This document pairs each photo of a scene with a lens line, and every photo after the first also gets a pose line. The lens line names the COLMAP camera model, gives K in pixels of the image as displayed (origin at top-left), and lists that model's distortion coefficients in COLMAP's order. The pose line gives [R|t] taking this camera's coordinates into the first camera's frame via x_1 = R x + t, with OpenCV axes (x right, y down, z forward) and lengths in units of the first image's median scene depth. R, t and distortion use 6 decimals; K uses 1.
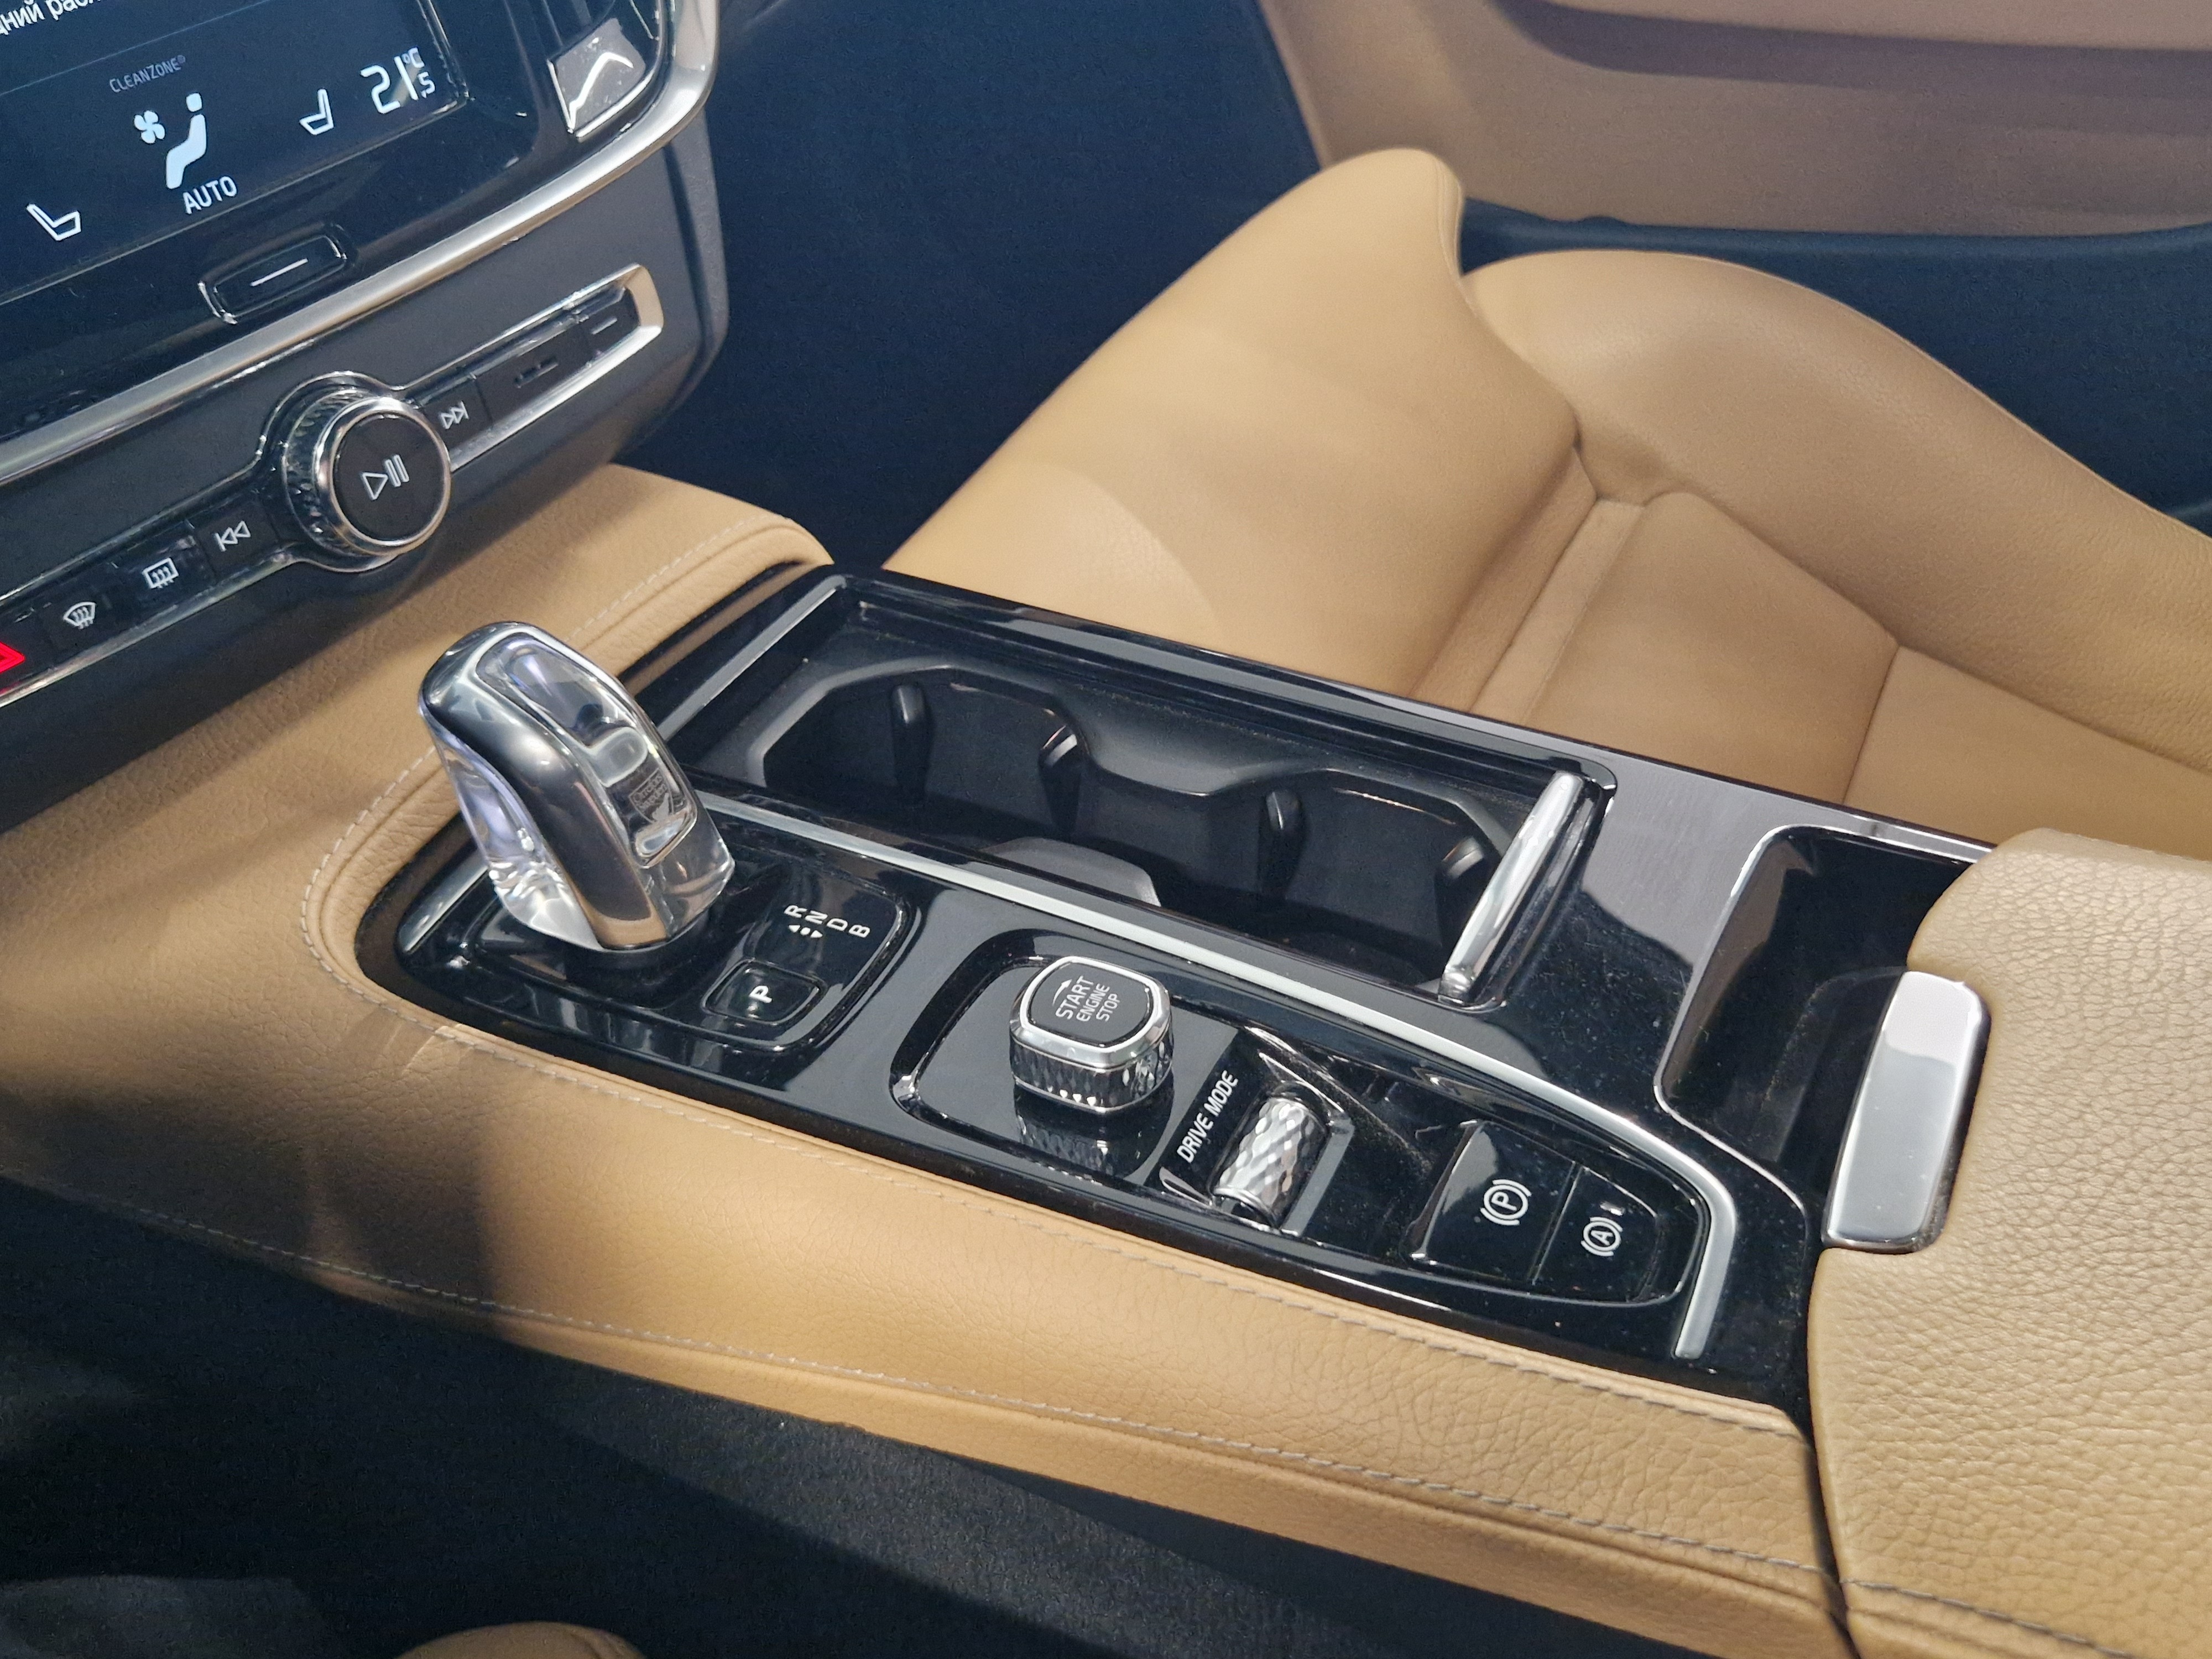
lens RADIAL K [[2058.6, 0, 1076.4], [0, 2058.6, 837.8], [0, 0, 1]] dist [0.022291, 0.000000]
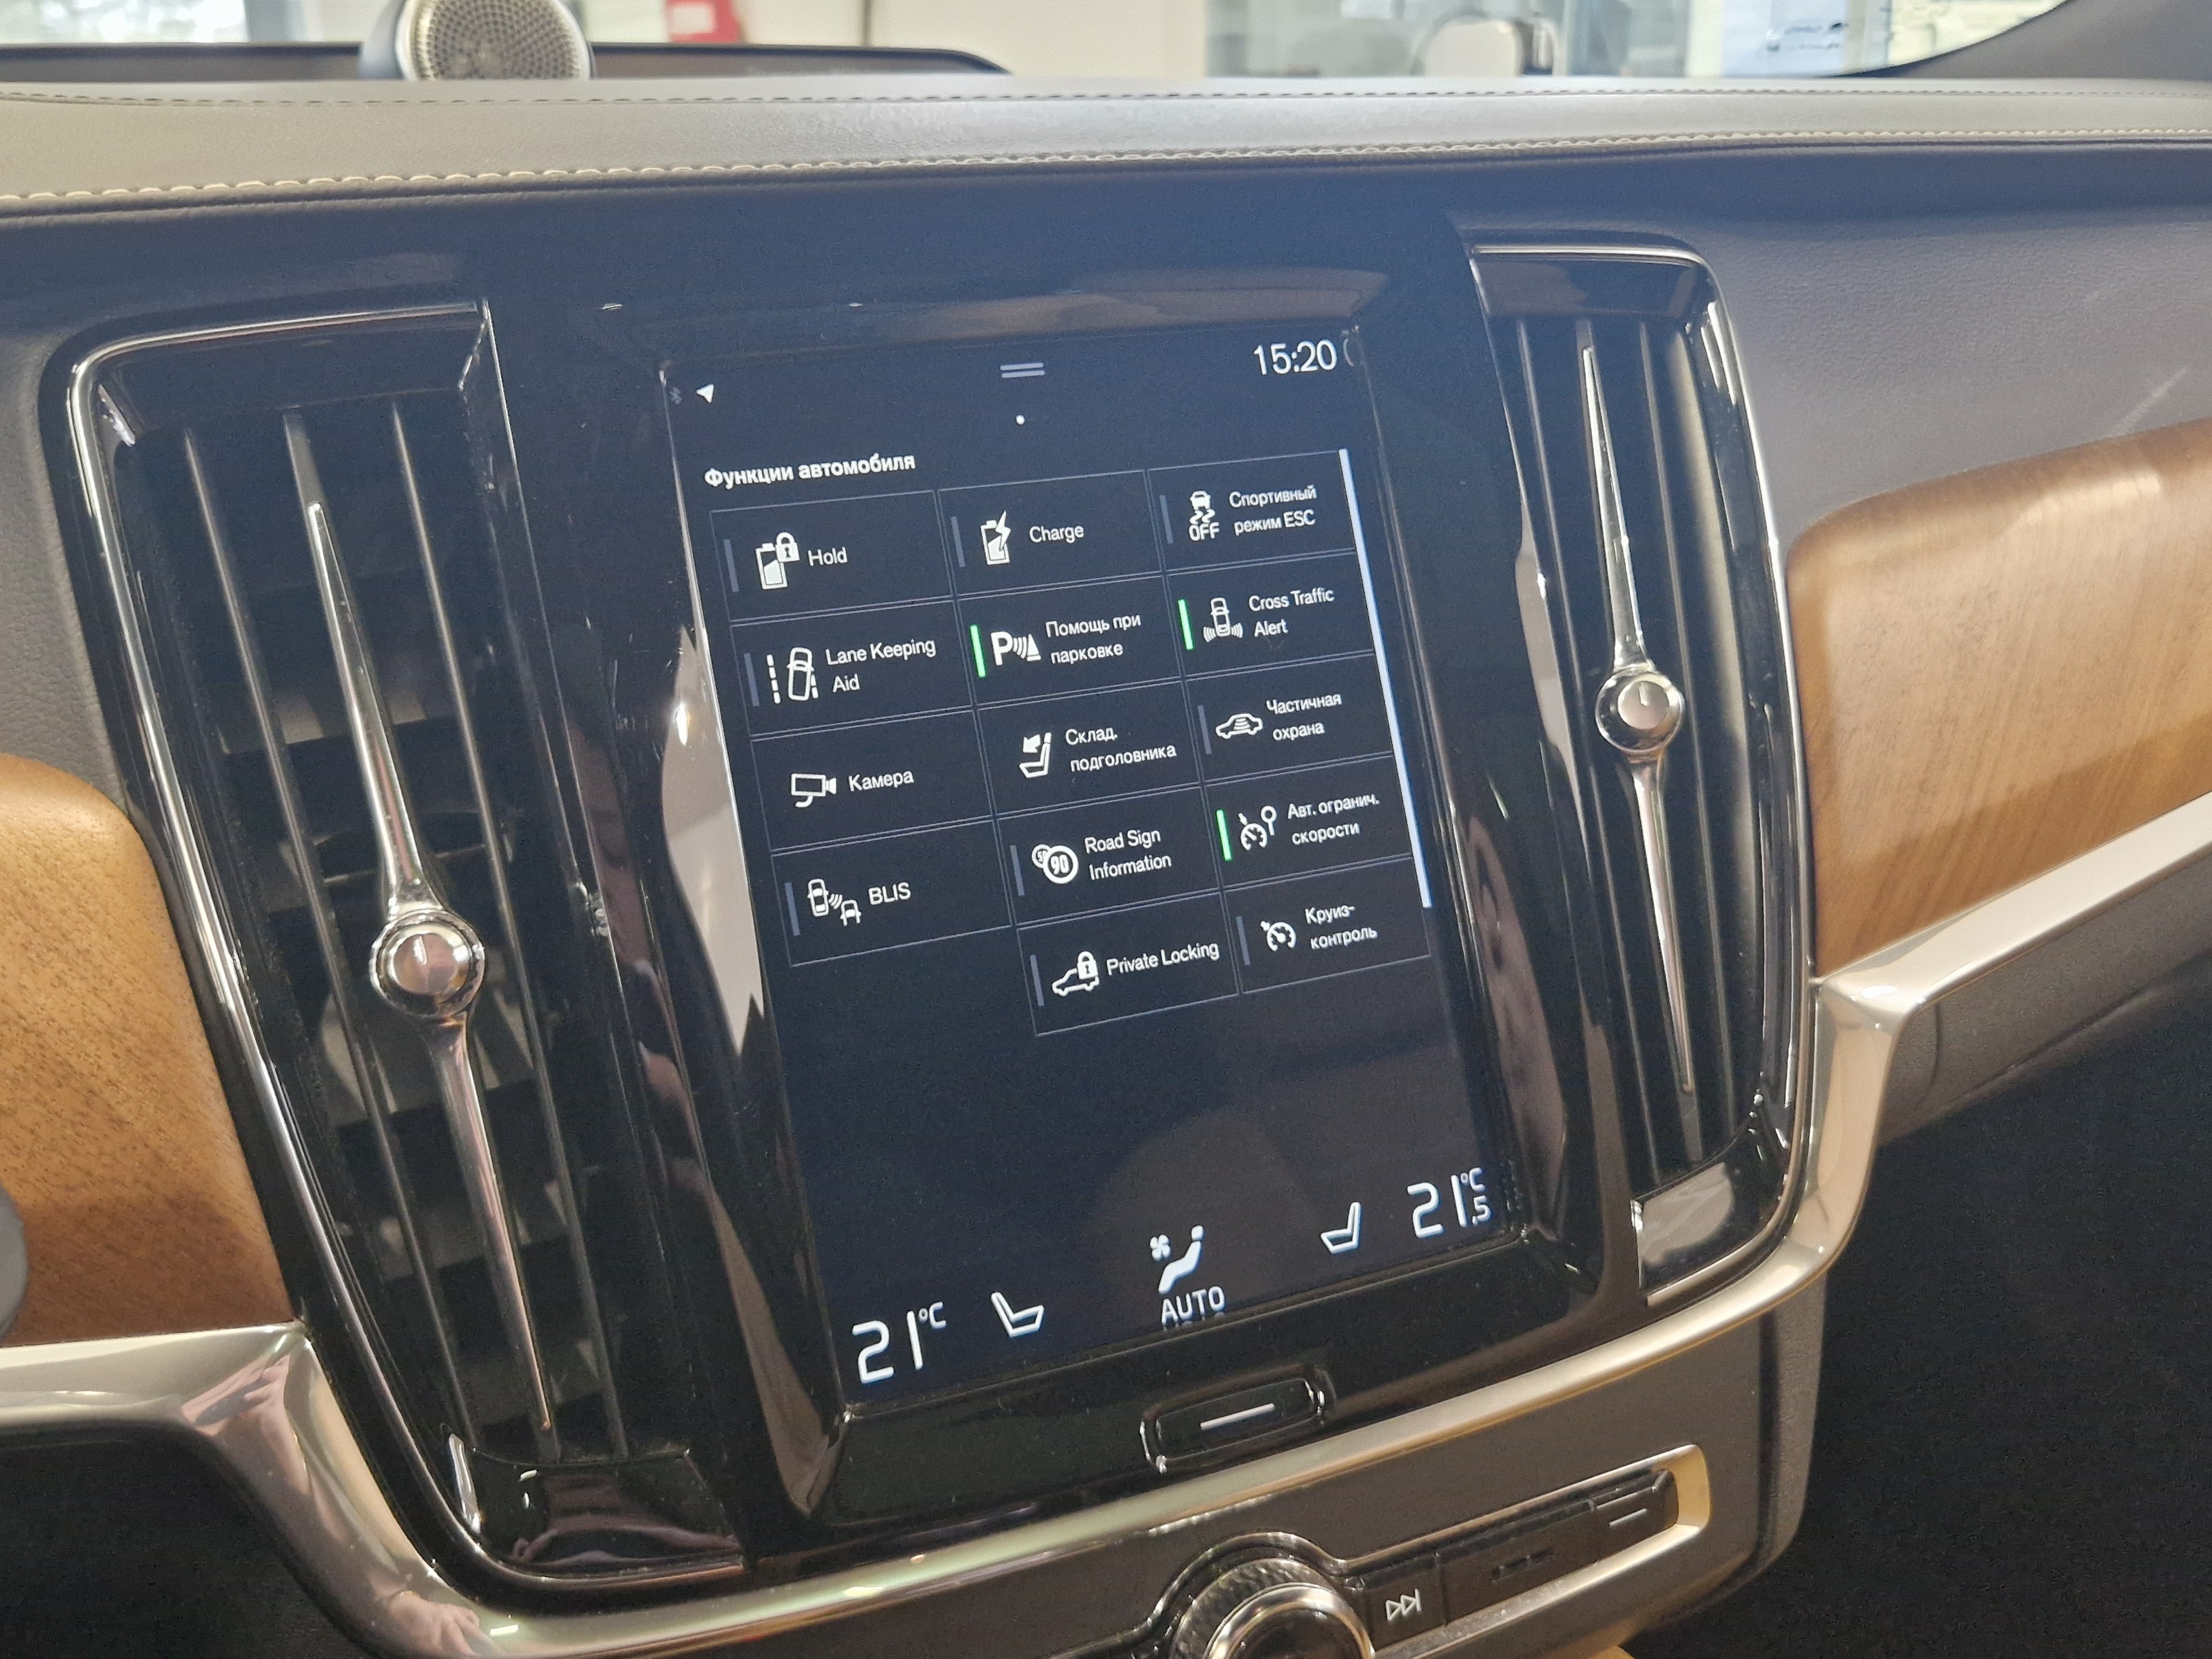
lens RADIAL K [[2058.6, 0, 1080.1], [0, 2058.6, 830.4], [0, 0, 1]] dist [0.022291, 0.000000]
pose [[0.843347, 0.142530, -0.518123, -0.040089], [-0.327095, 0.901143, -0.284517, -0.213387], [0.426351, 0.409422, 0.806597, 0.195306]]
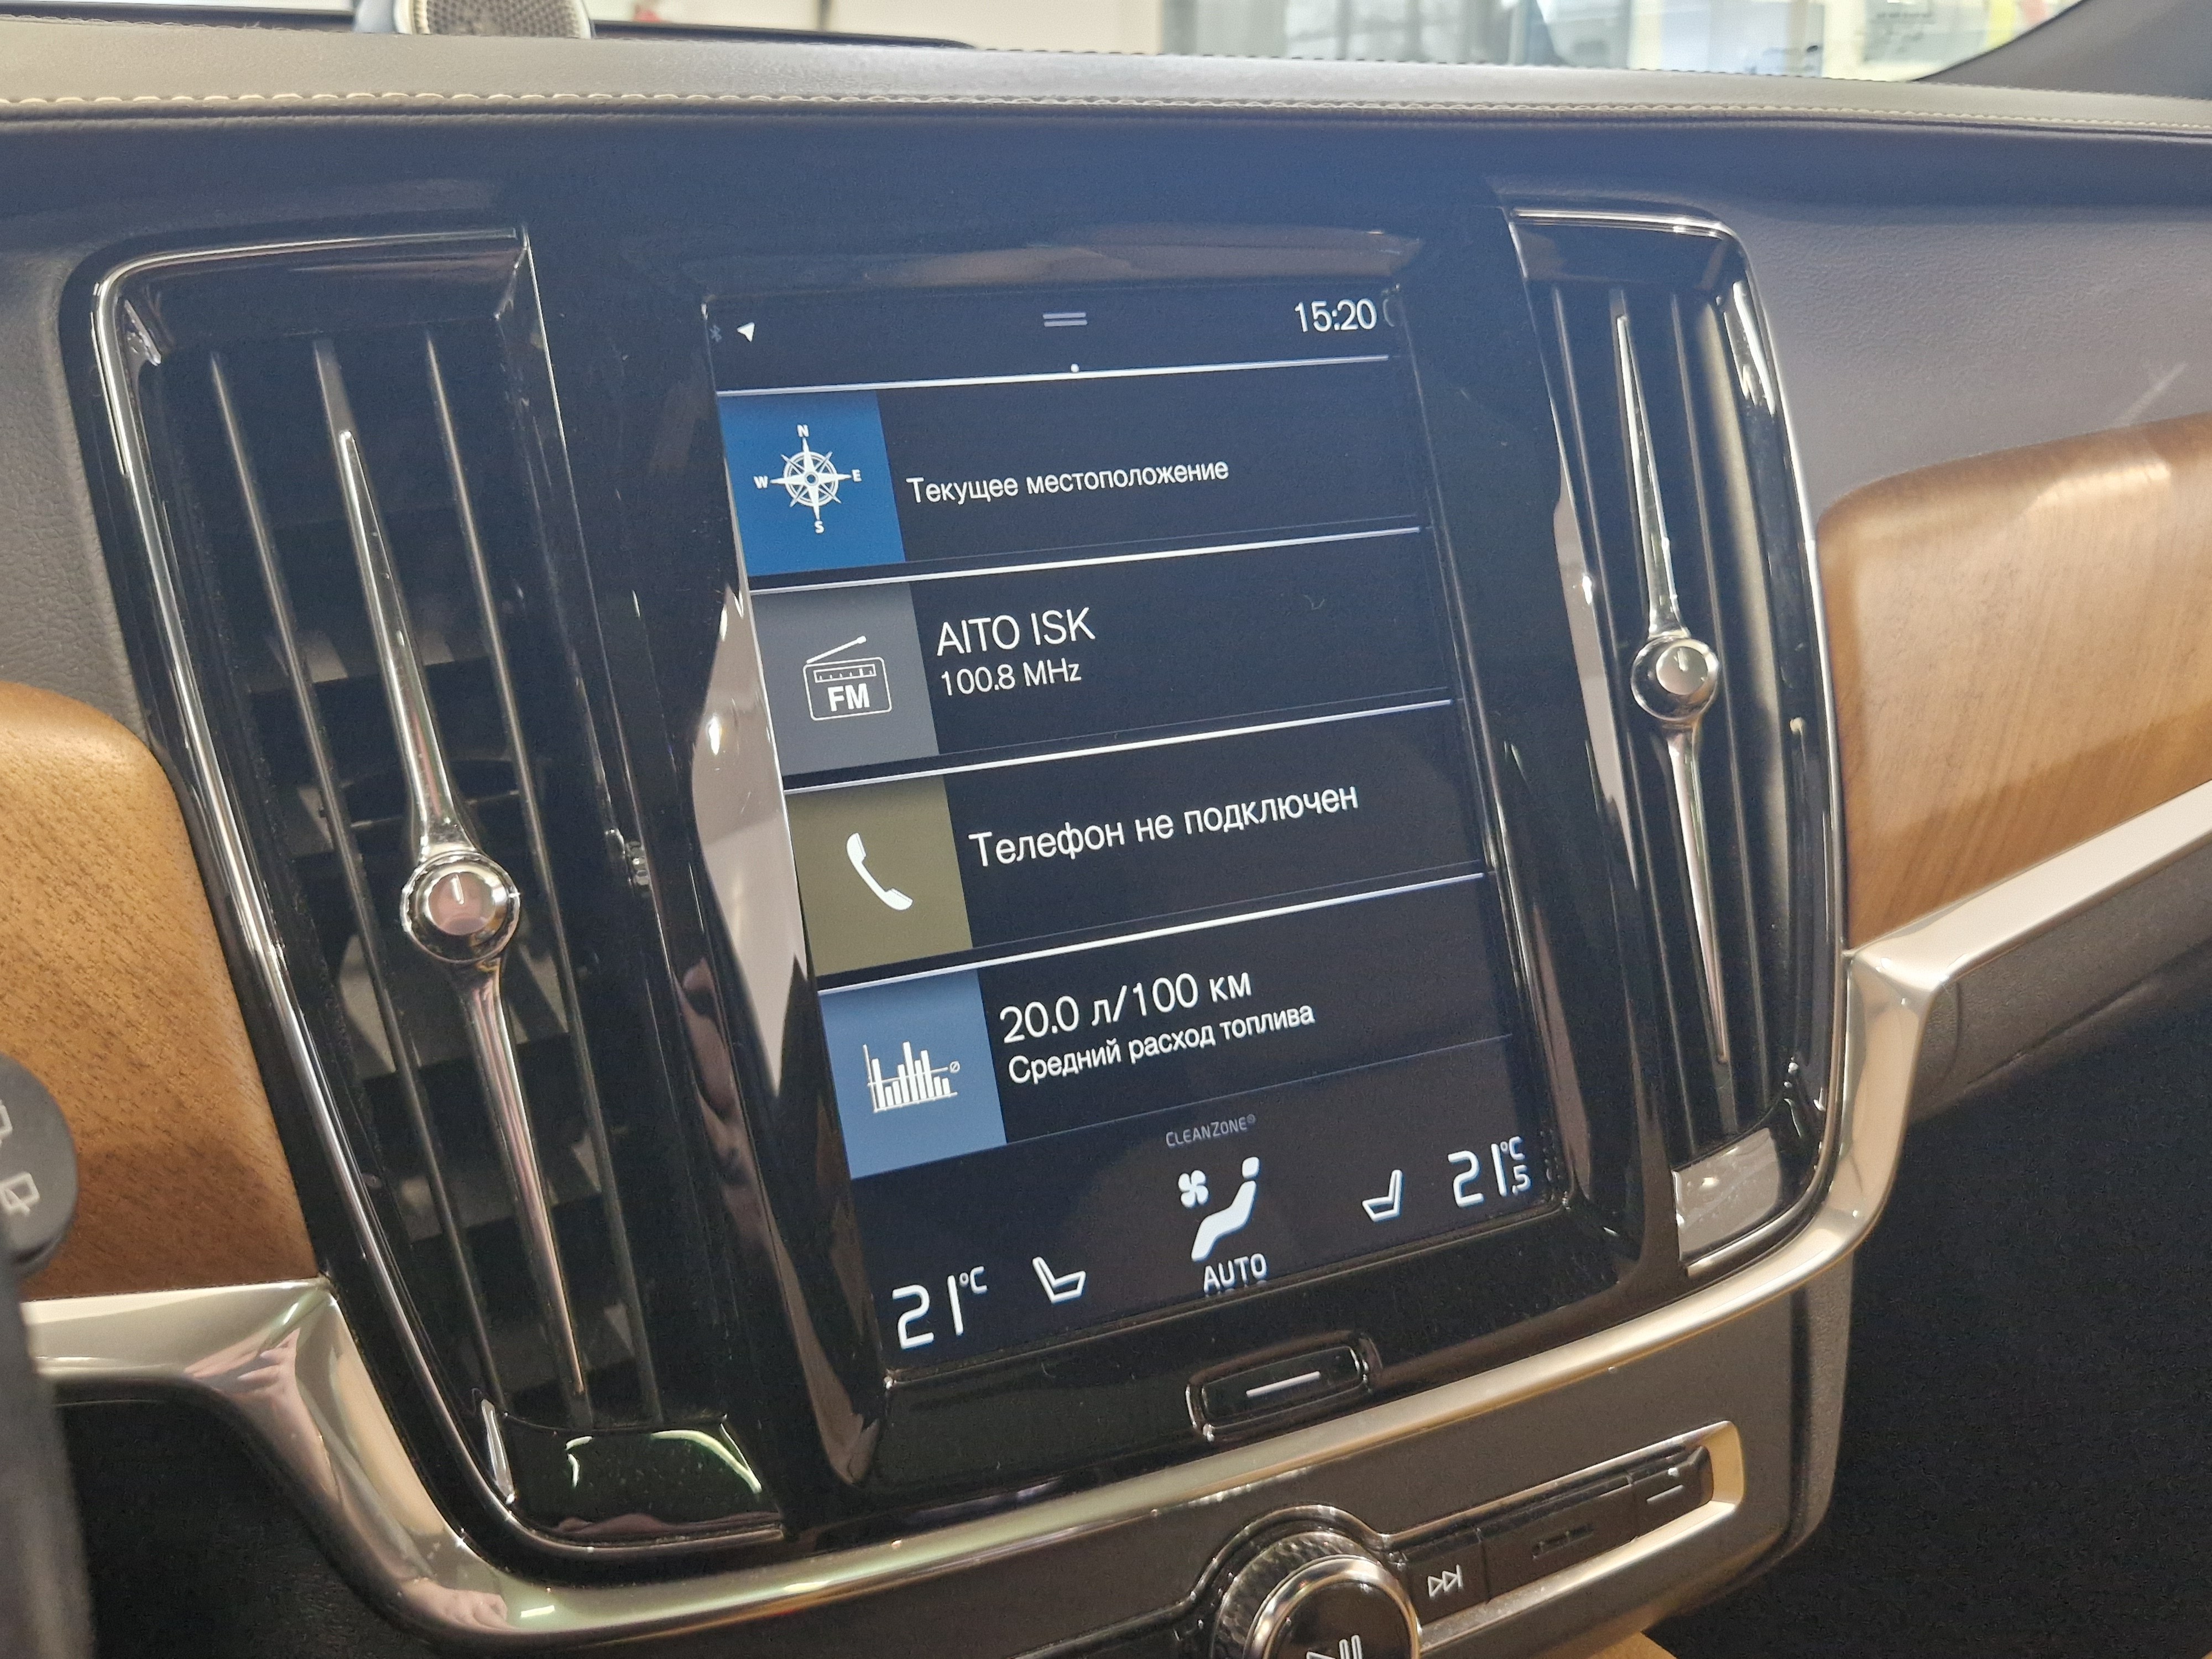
lens RADIAL K [[2058.6, 0, 1097.7], [0, 2058.6, 835.3], [0, 0, 1]] dist [0.022291, 0.000000]
pose [[0.862657, 0.138504, -0.486457, -0.078691], [-0.320603, 0.893616, -0.314109, -0.175333], [0.391200, 0.426927, 0.815289, 0.205817]]
